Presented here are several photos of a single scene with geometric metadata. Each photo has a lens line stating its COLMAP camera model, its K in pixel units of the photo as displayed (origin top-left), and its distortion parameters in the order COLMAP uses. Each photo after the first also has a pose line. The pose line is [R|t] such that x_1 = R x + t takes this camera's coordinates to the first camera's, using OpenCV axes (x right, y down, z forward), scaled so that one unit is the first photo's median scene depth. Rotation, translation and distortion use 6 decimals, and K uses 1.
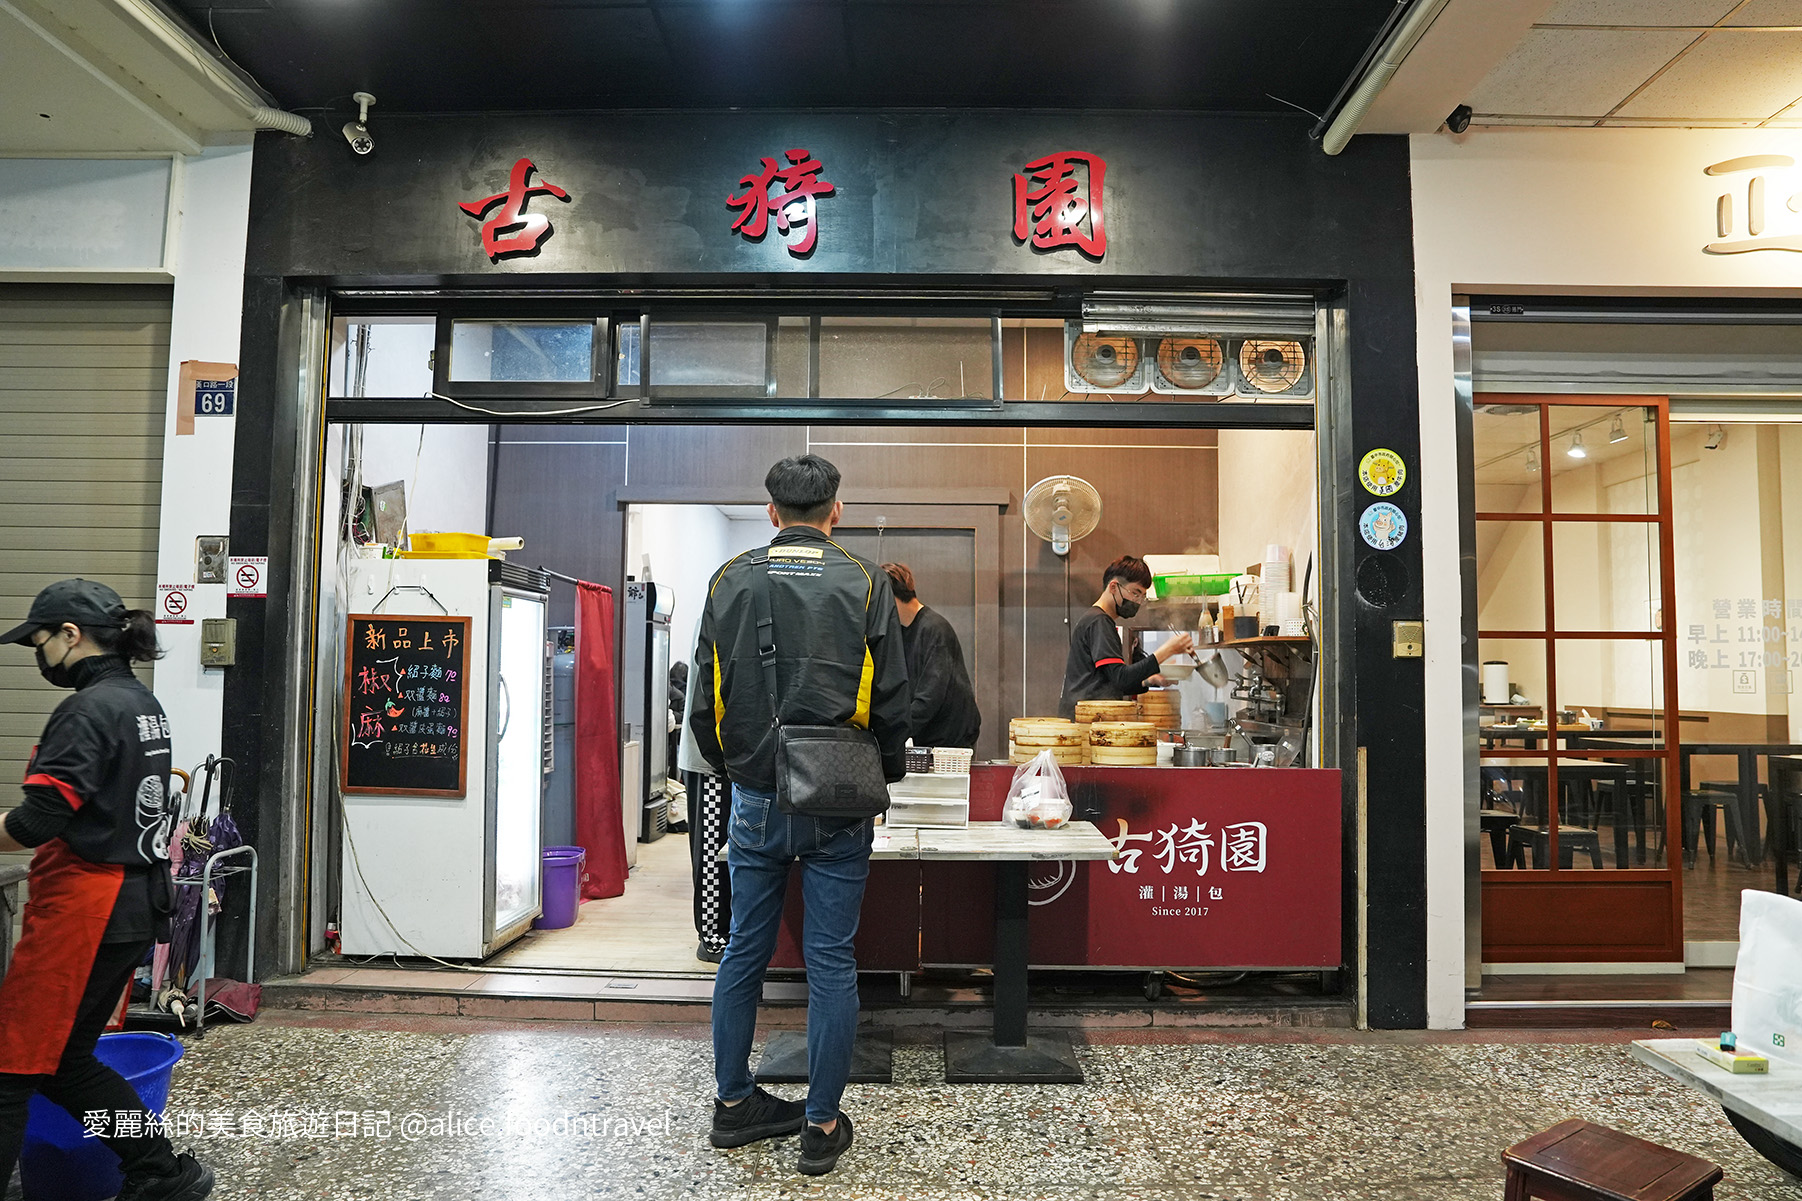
lens RADIAL K [[1221.5, 0, 901.0], [0, 1221.5, 600.5], [0, 0, 1]] dist [-0.111616, 0.082320]
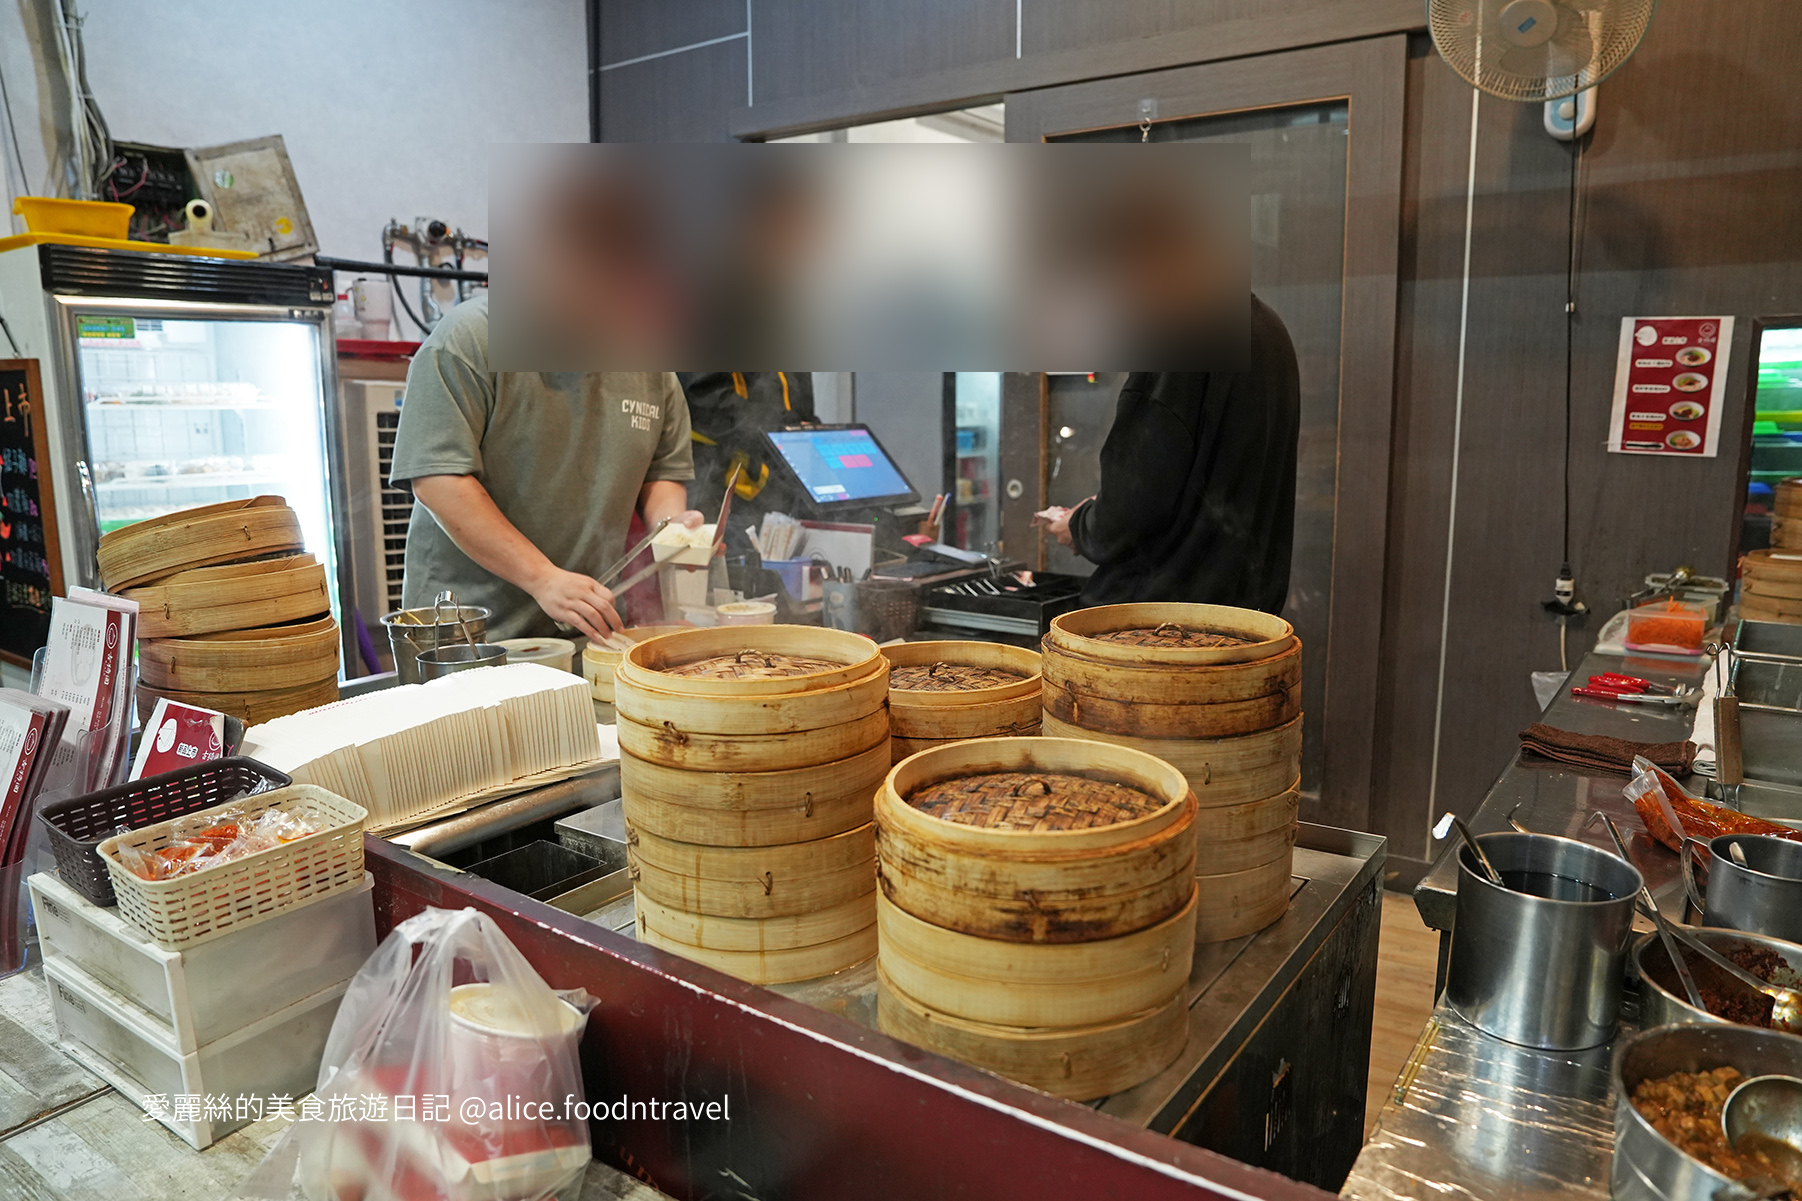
lens RADIAL K [[1221.5, 0, 901.0], [0, 1221.5, 600.5], [0, 0, 1]] dist [-0.111616, 0.082320]
pose [[0.826279, 0.077413, -0.557916, 0.178225], [0.047651, 0.977353, 0.206183, 0.020050], [0.561242, -0.196950, 0.803877, 0.540056]]
